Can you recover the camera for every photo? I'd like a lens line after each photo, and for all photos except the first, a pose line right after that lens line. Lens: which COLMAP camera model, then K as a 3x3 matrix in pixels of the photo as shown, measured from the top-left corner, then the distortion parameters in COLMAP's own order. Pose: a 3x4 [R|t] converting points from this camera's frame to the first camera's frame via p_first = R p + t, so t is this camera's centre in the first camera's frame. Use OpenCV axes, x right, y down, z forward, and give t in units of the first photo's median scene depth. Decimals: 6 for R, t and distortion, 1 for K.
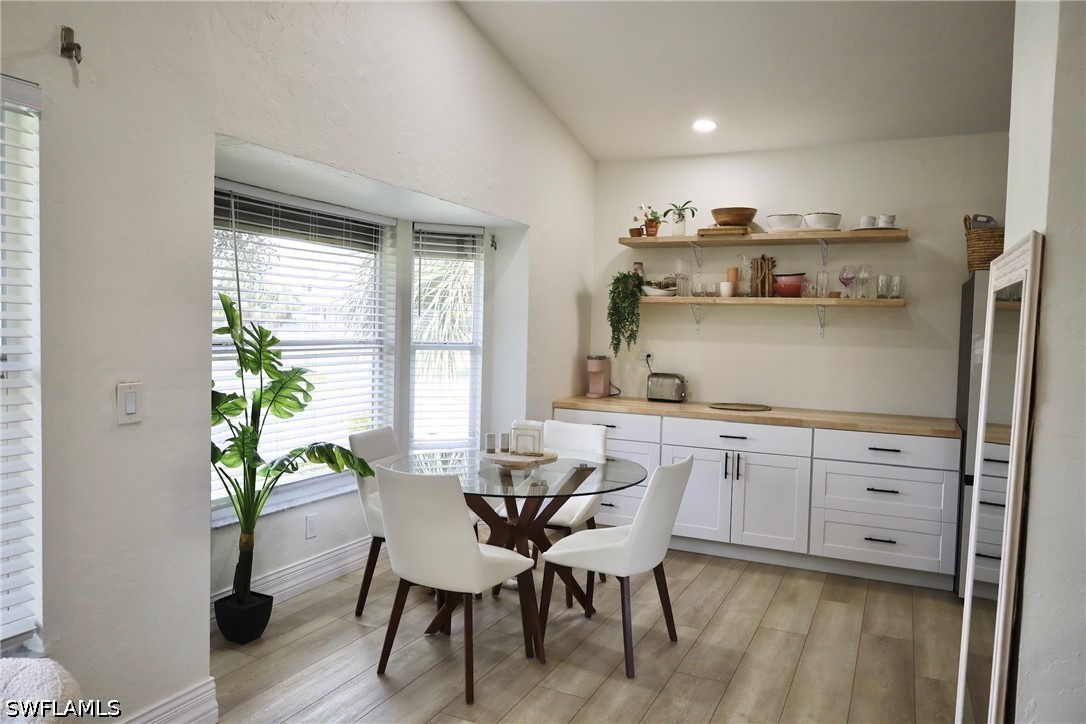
lens RADIAL K [[738.4, 0, 545.7], [0, 738.4, 363.9], [0, 0, 1]] dist [-0.002612, -0.004019]
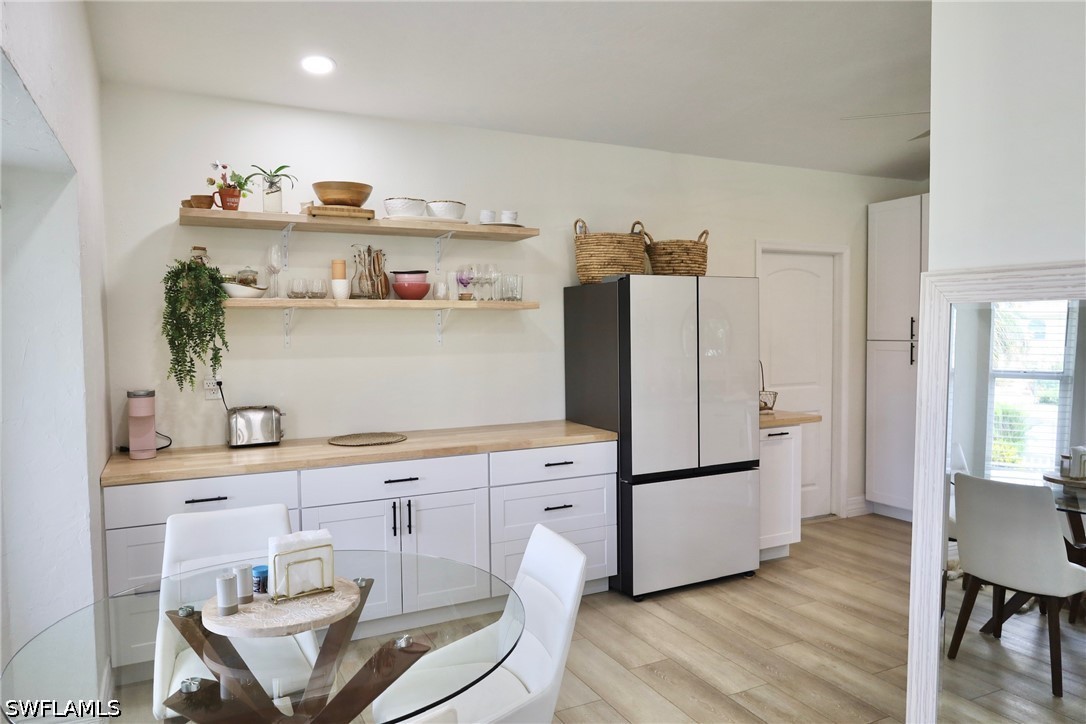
lens RADIAL K [[738.4, 0, 545.7], [0, 738.4, 363.9], [0, 0, 1]] dist [-0.002612, -0.004019]
pose [[0.608997, -0.070700, 0.790015, -0.233232], [0.063463, 0.997170, 0.040316, -0.040387], [-0.790629, 0.025584, 0.611761, 0.362559]]
